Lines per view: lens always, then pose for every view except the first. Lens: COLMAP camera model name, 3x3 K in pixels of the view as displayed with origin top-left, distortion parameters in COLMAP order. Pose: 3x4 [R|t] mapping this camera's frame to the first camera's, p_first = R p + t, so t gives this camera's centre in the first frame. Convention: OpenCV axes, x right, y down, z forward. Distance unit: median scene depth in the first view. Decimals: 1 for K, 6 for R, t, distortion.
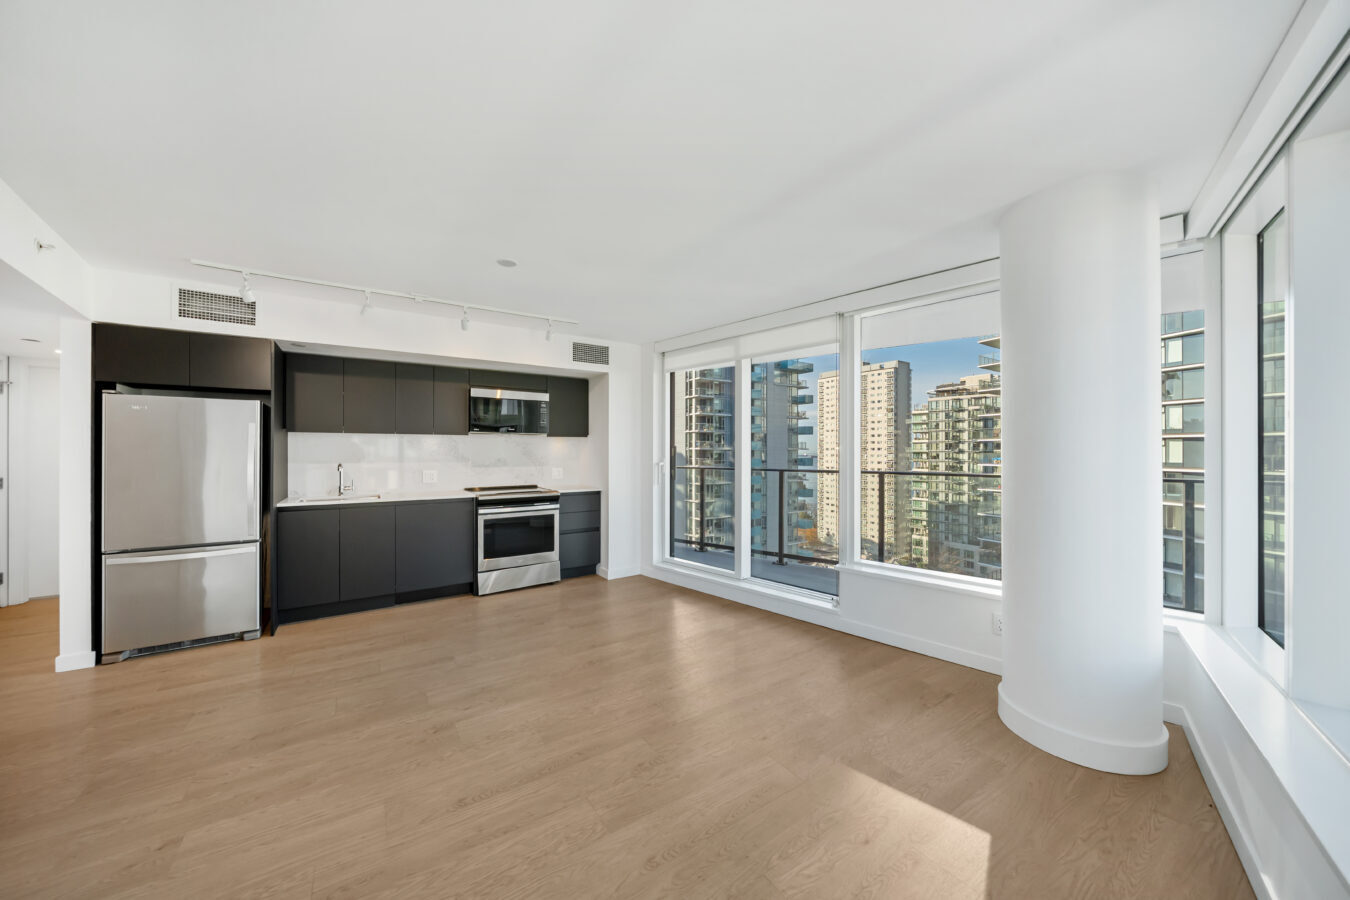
lens RADIAL K [[465.6, 0, 667.1], [0, 465.6, 452.1], [0, 0, 1]] dist [0.000140, -0.000014]
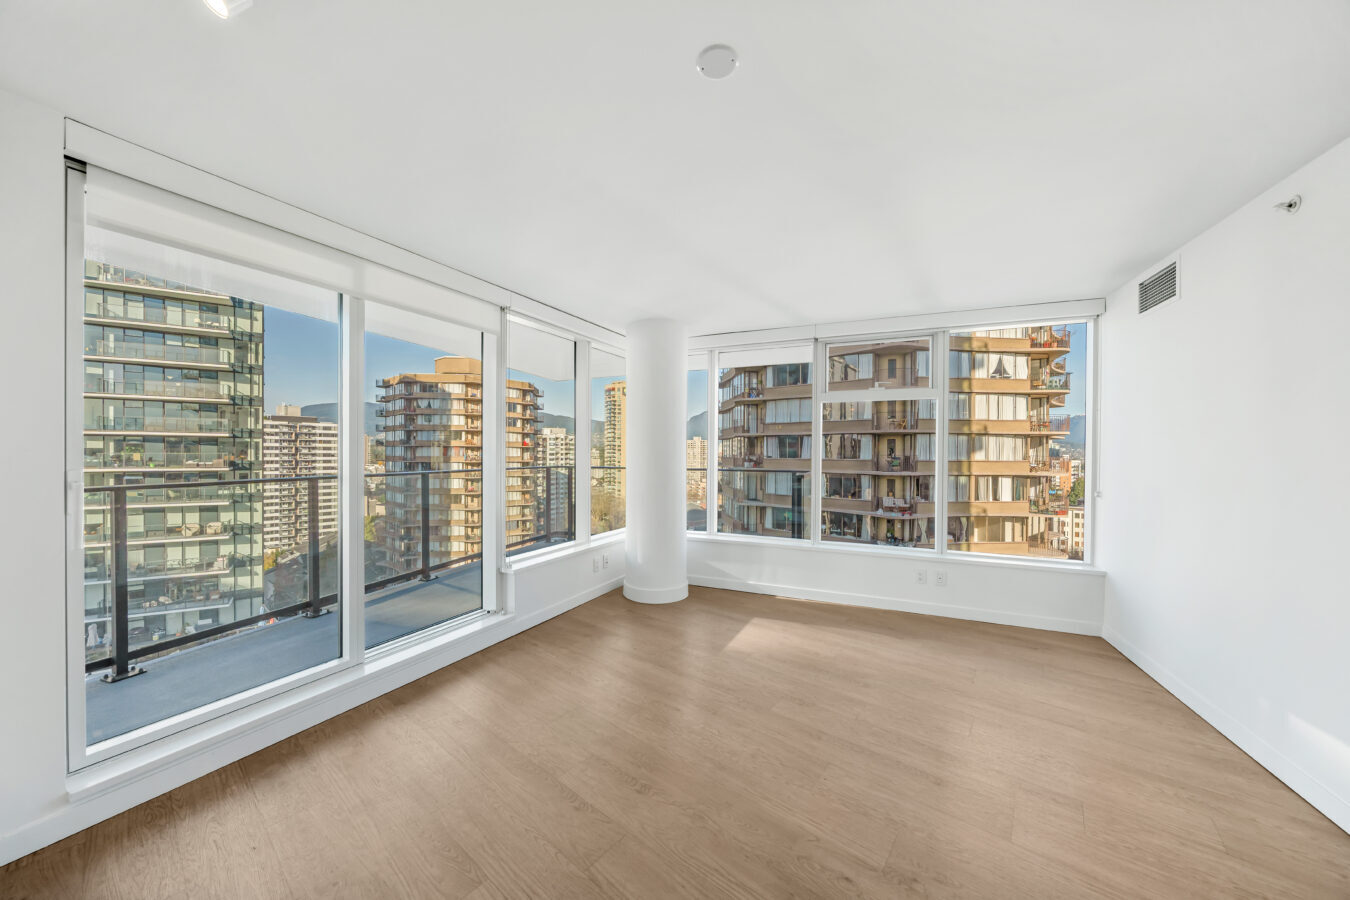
lens RADIAL K [[465.6, 0, 667.1], [0, 465.6, 452.1], [0, 0, 1]] dist [0.000140, -0.000014]
pose [[-0.293943, -0.006374, 0.955802, -0.735030], [-0.002942, 0.999979, 0.005764, -0.007349], [-0.955819, -0.001117, -0.293955, 1.101006]]
